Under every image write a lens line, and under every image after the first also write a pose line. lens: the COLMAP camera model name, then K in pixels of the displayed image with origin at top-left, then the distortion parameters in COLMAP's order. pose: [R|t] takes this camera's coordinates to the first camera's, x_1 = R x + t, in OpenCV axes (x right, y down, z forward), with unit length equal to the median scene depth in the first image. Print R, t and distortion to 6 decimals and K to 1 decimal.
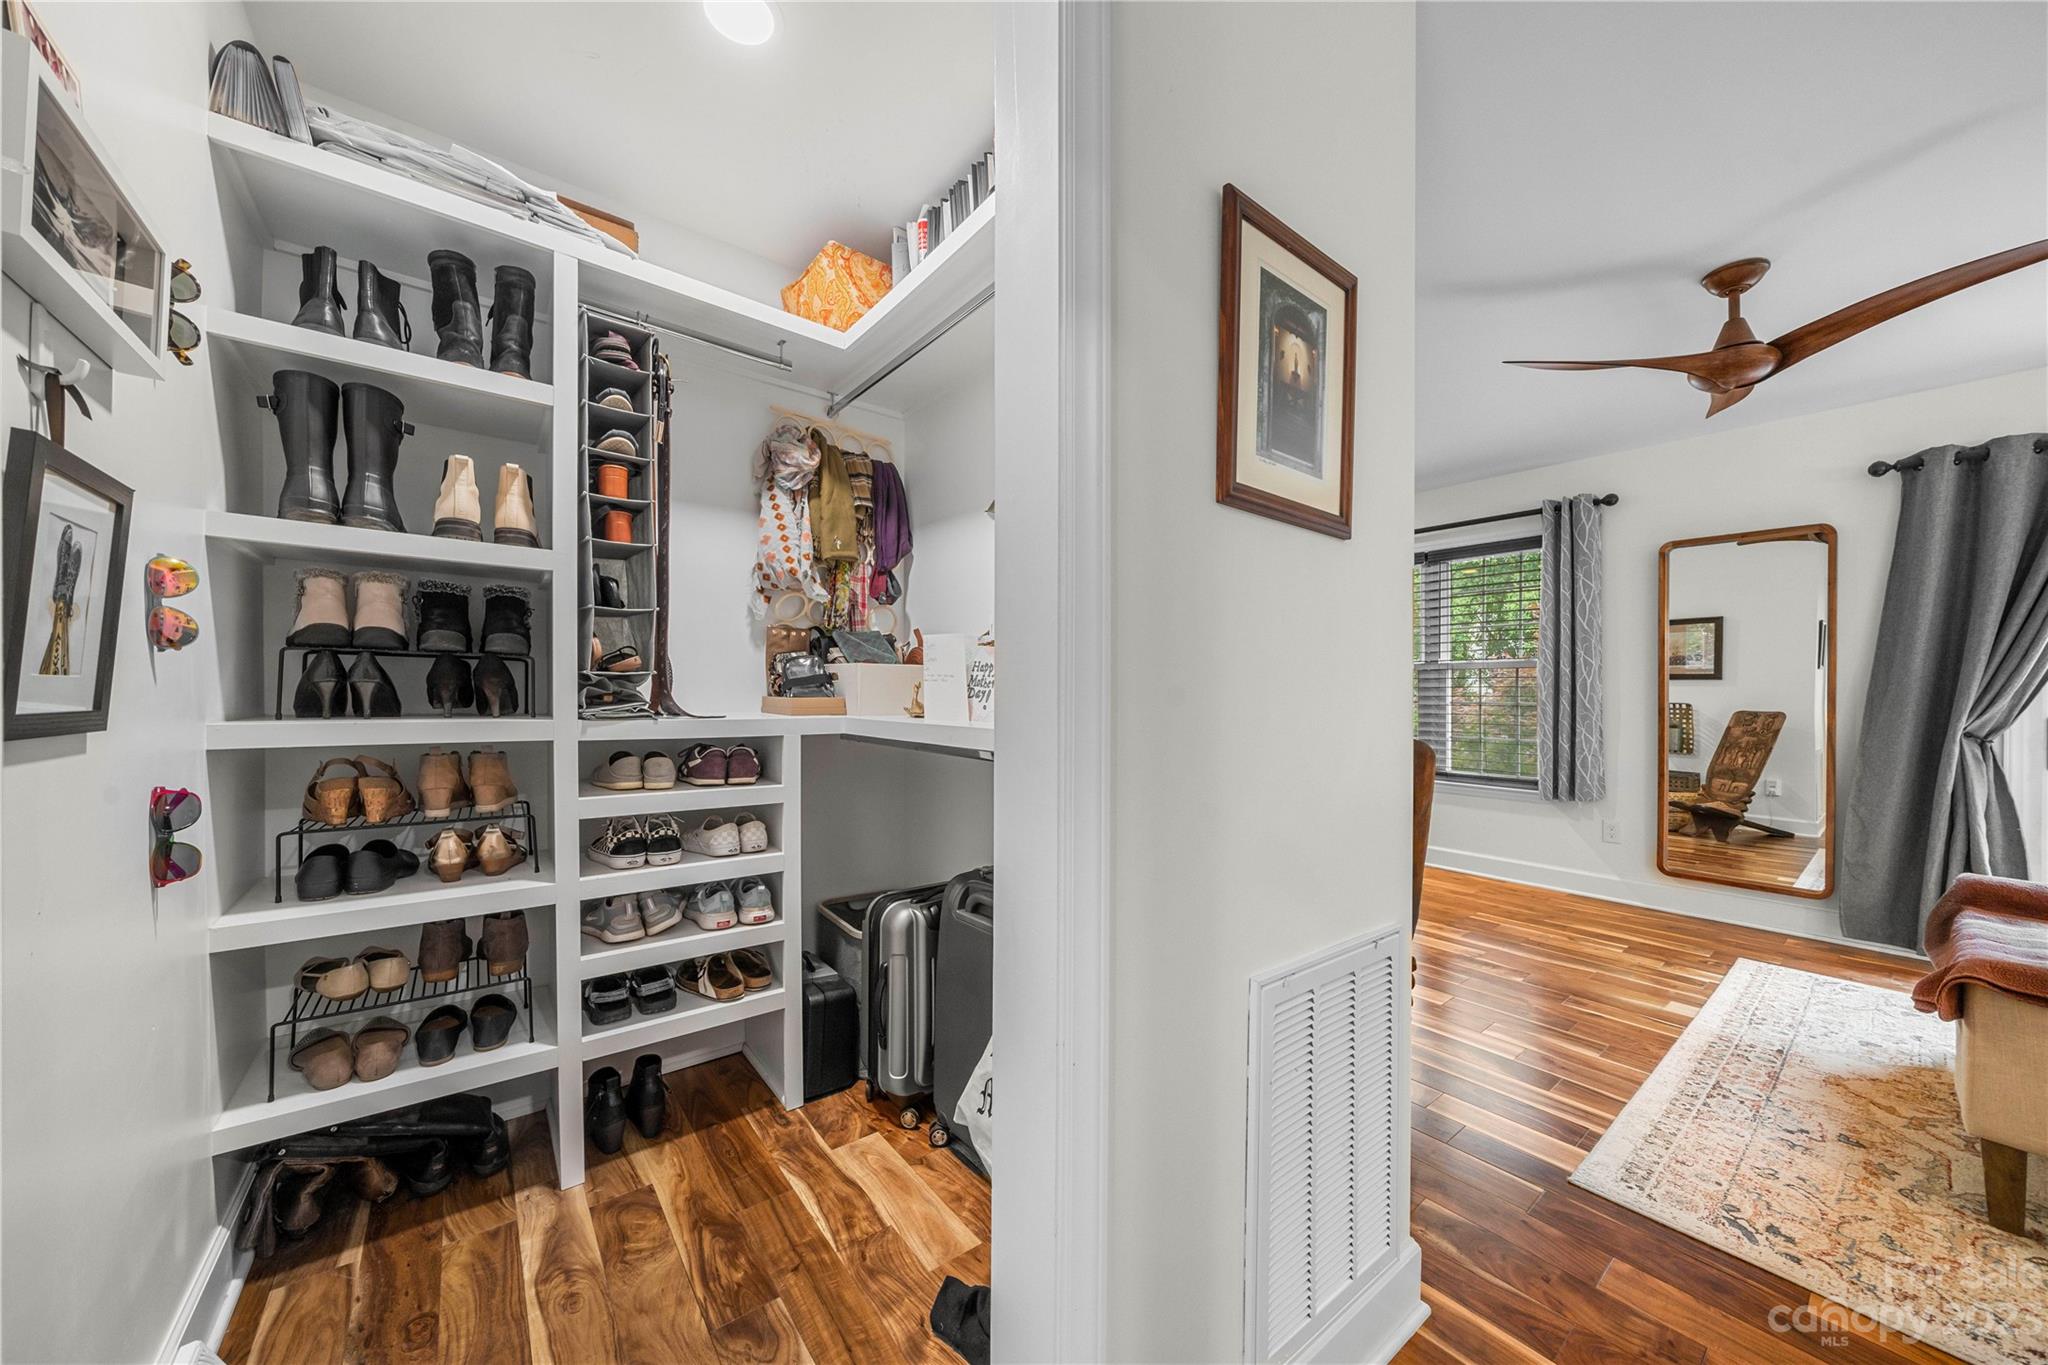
lens RADIAL K [[708.5, 0, 1018.2], [0, 708.5, 689.9], [0, 0, 1]] dist [-0.003179, -0.000076]
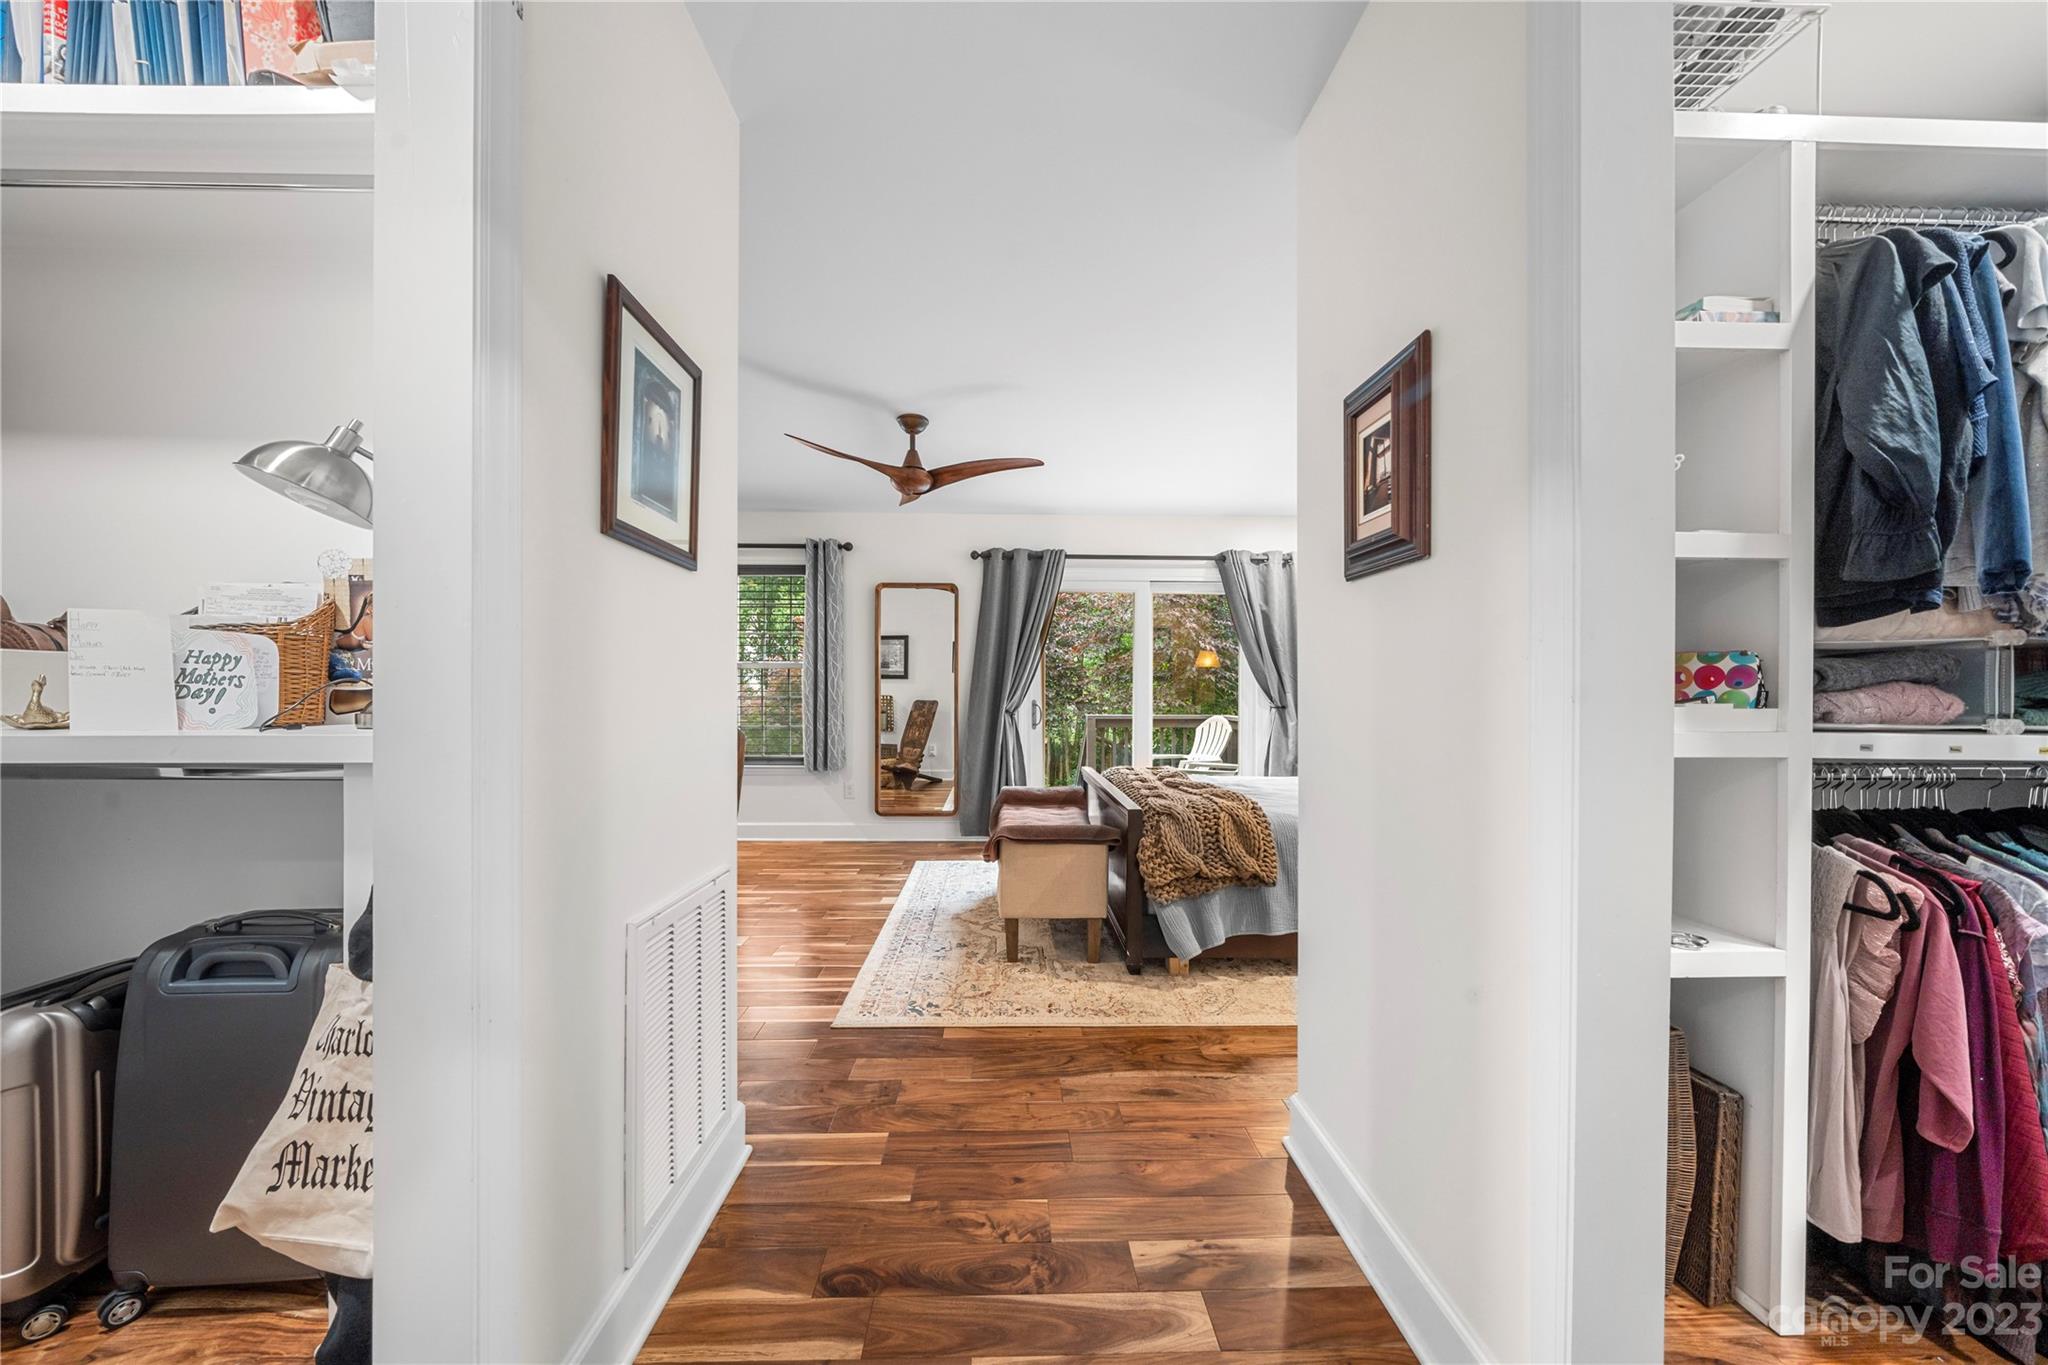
lens RADIAL K [[703.1, 0, 1023.0], [0, 703.1, 701.2], [0, 0, 1]] dist [-0.007705, -0.000012]
pose [[0.585814, -0.017502, 0.810257, -0.080442], [-0.000698, 0.999756, 0.022100, -0.001755], [-0.810445, -0.013512, 0.585659, -0.084638]]
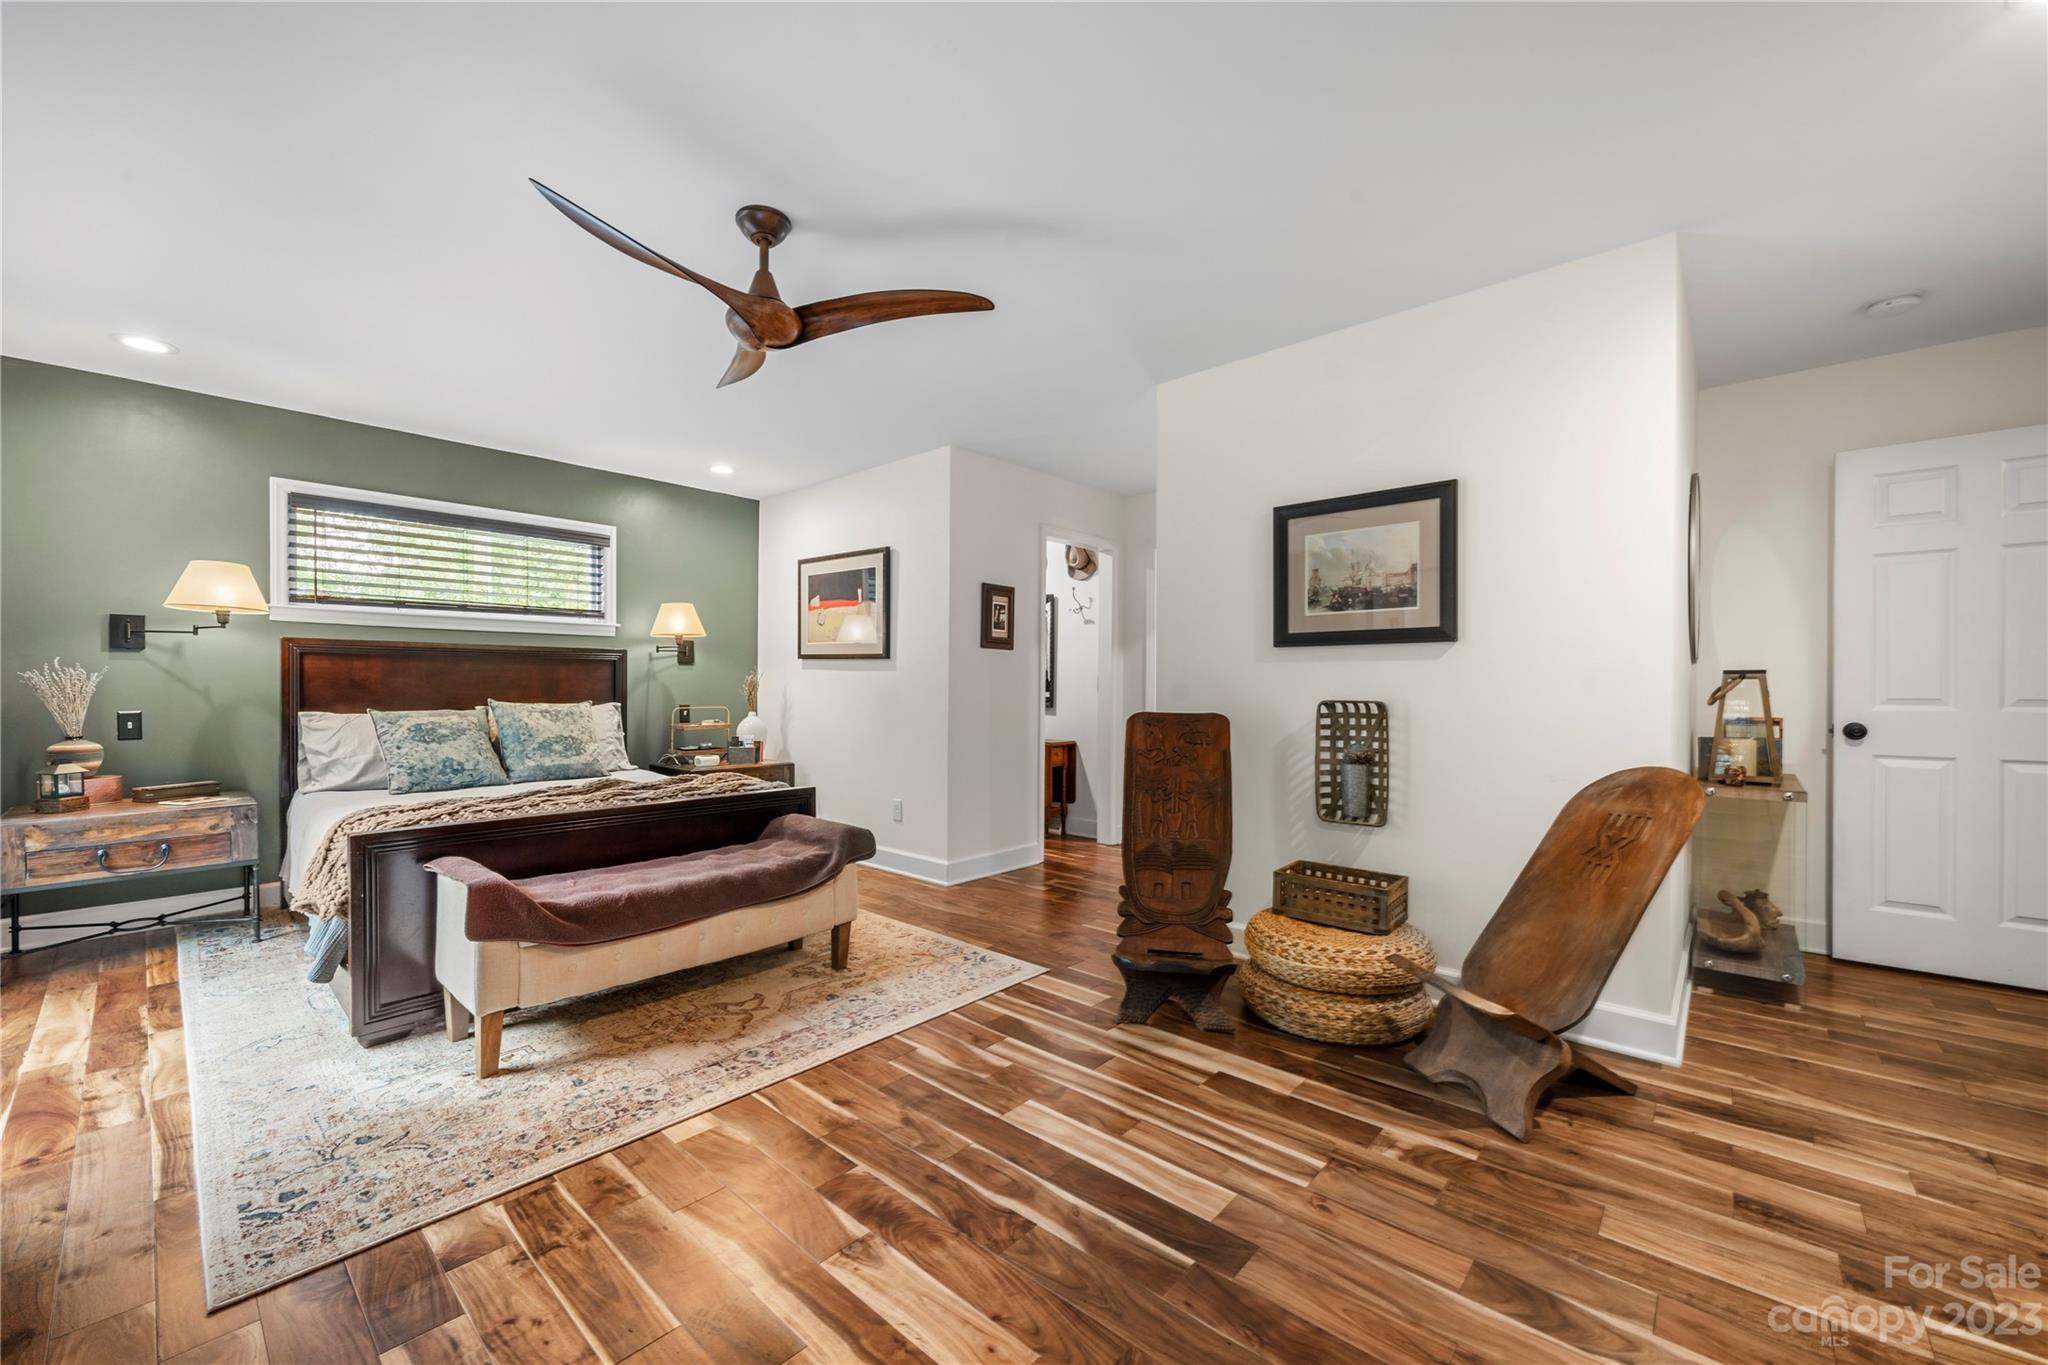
lens RADIAL K [[795.9, 0, 1024.0], [0, 795.9, 682.5], [0, 0, 1]] dist [-0.000349, -0.000101]
pose [[-0.982533, -0.017657, -0.185249, 0.692668], [-0.015787, 0.999809, -0.011560, 0.012501], [0.185418, -0.008433, -0.982624, 1.654167]]
